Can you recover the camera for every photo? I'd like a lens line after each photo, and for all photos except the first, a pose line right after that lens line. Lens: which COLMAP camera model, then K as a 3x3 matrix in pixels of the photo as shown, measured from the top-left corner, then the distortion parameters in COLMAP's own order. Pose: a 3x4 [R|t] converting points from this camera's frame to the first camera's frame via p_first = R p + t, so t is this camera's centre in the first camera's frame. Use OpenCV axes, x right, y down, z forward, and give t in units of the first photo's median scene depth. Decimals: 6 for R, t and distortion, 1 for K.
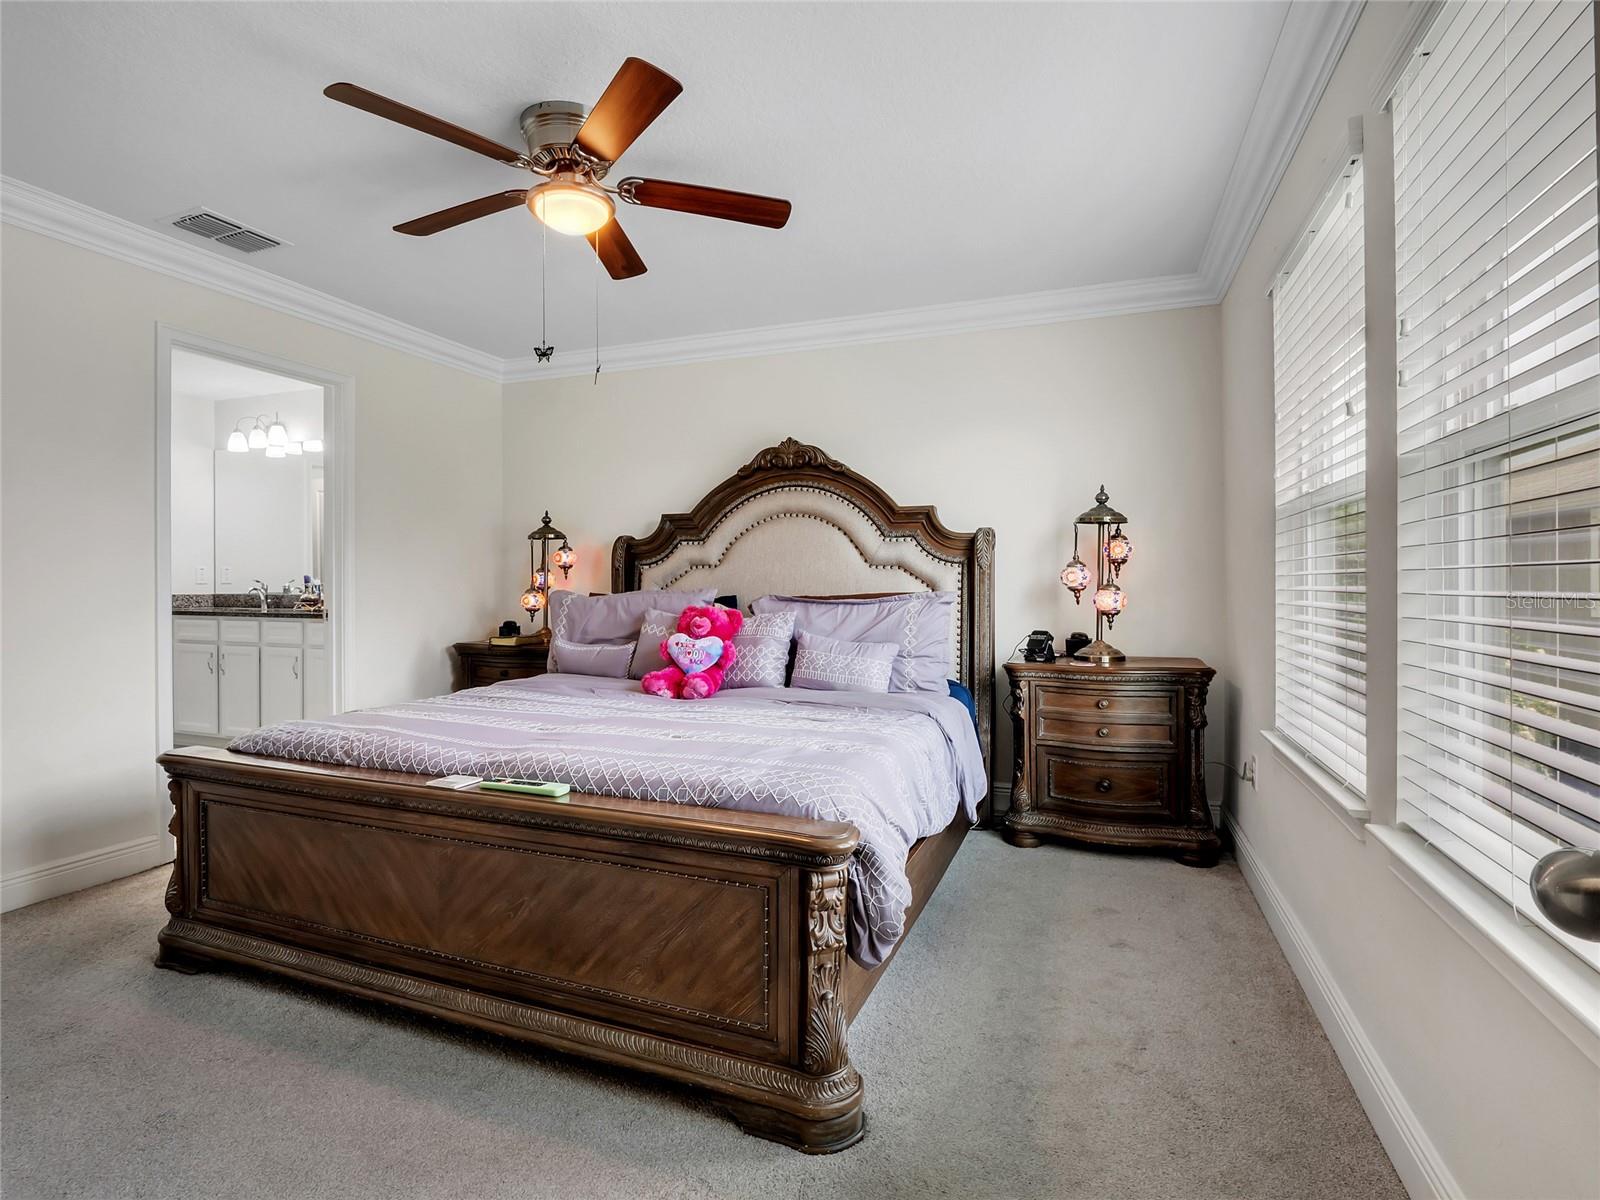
lens RADIAL K [[789.7, 0, 812.9], [0, 789.7, 590.1], [0, 0, 1]] dist [-0.006839, -0.004904]
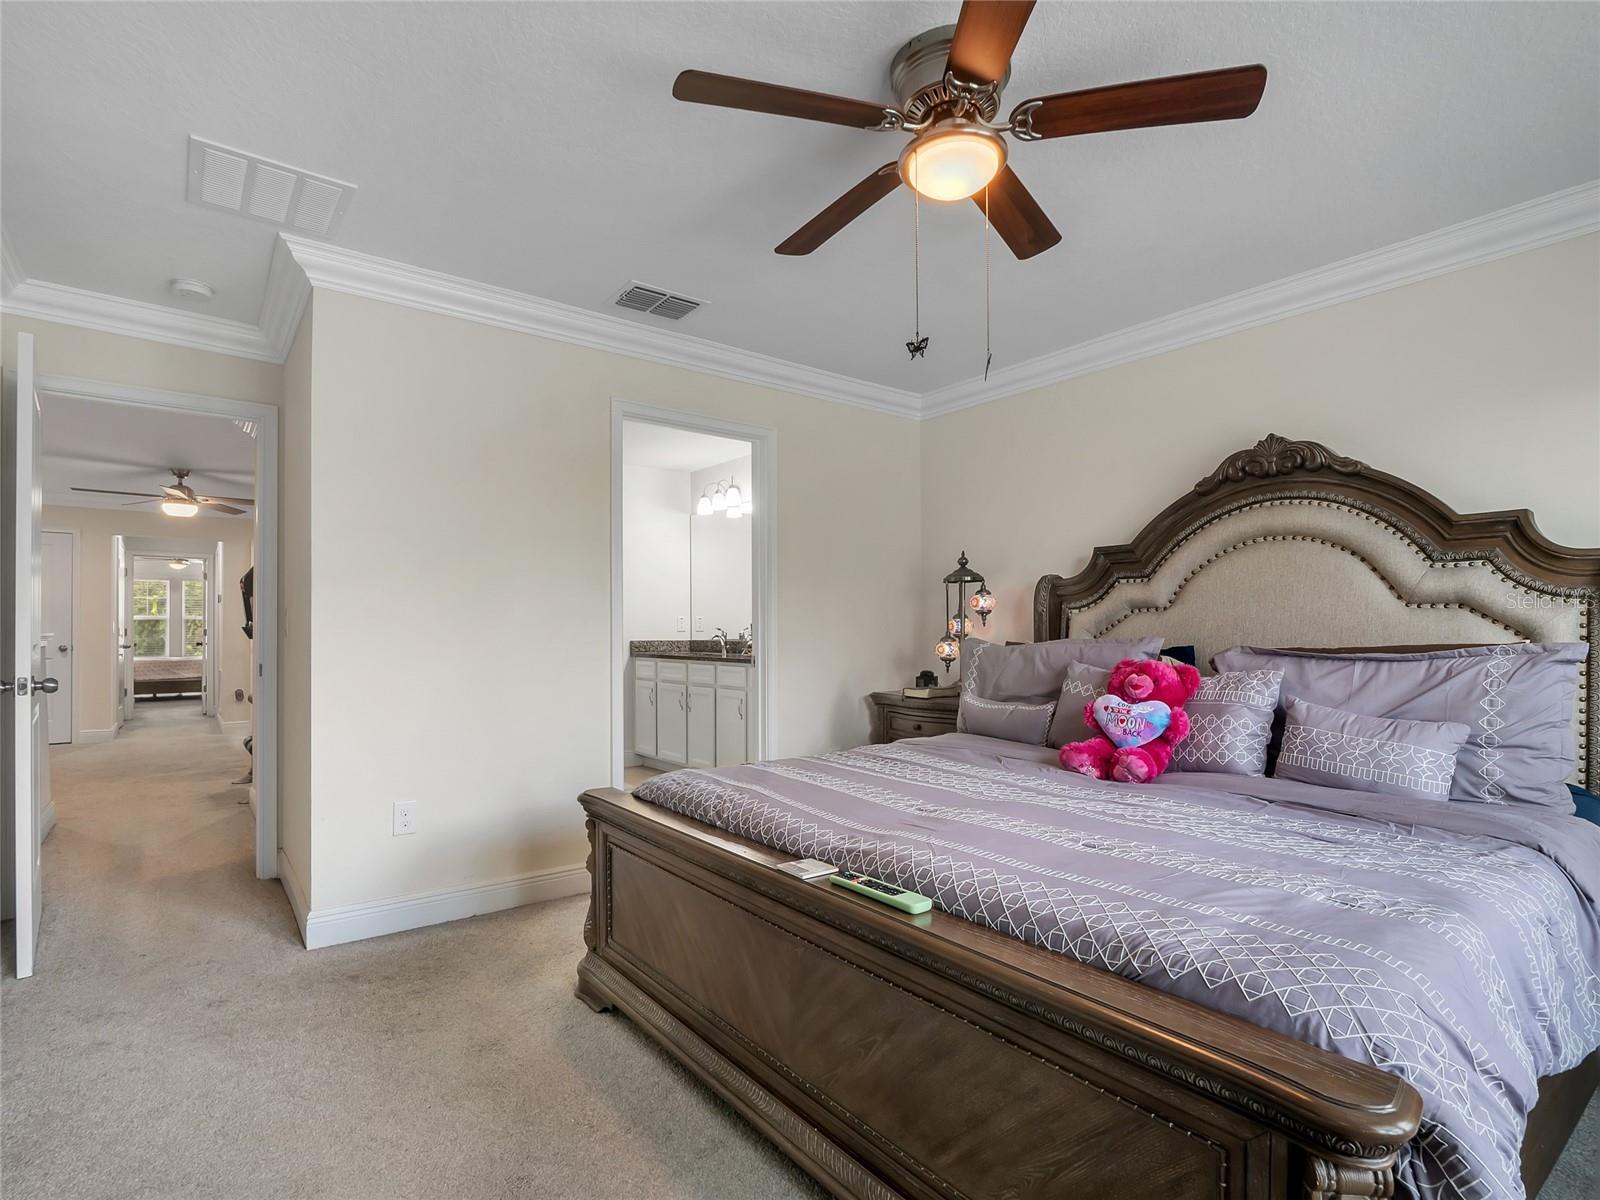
lens RADIAL K [[789.7, 0, 803.6], [0, 789.7, 623.4], [0, 0, 1]] dist [-0.006839, -0.004904]
pose [[0.842550, -0.006356, -0.538581, -0.004259], [-0.002744, 0.999867, -0.016092, -0.002891], [0.538611, 0.015036, 0.842420, 0.234375]]
